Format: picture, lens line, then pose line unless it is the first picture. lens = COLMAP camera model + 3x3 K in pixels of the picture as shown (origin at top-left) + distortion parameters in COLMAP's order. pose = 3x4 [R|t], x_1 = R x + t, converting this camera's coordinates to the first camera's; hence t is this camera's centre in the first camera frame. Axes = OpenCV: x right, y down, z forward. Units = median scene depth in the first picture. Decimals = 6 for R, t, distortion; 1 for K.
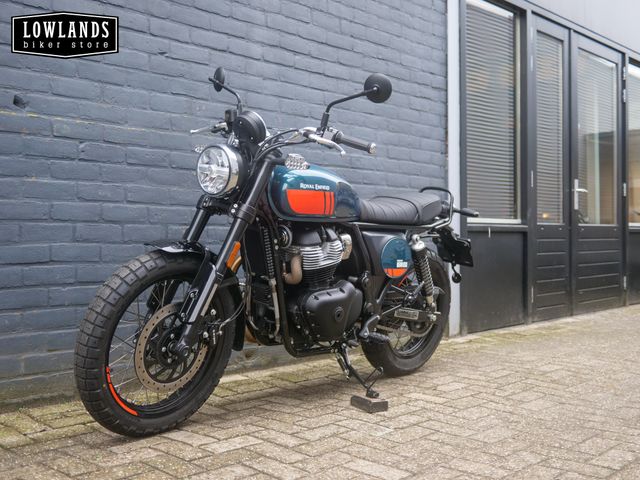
lens RADIAL K [[735.2, 0, 320.0], [0, 735.2, 240.0], [0, 0, 1]] dist [-0.020476, 0.022813]
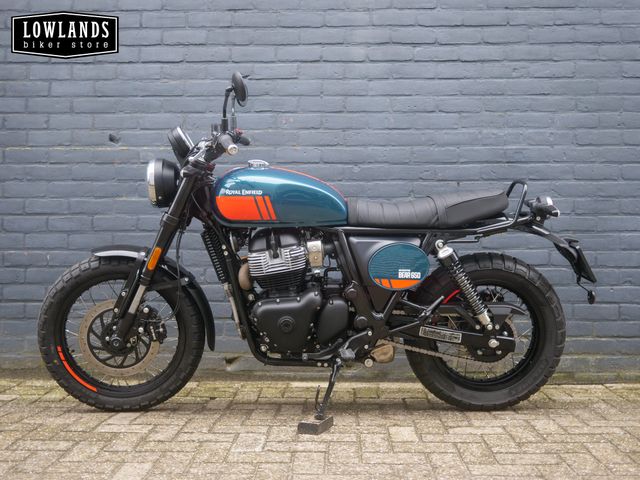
lens RADIAL K [[735.2, 0, 320.0], [0, 735.2, 240.0], [0, 0, 1]] dist [-0.020476, 0.022813]
pose [[0.673653, -0.008653, -0.738997, 0.634718], [-0.002099, 0.999905, -0.013621, 0.004270], [0.739045, 0.010726, 0.673571, 0.326870]]
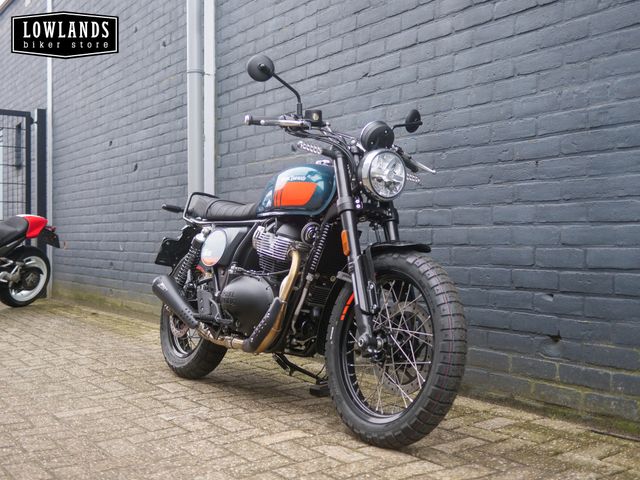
lens RADIAL K [[735.2, 0, 320.0], [0, 735.2, 240.0], [0, 0, 1]] dist [-0.020476, 0.022813]
pose [[-0.184681, 0.002716, -0.982795, 0.848576], [0.001436, 0.999996, 0.002494, -0.006031], [0.982797, -0.000951, -0.184684, 1.077048]]
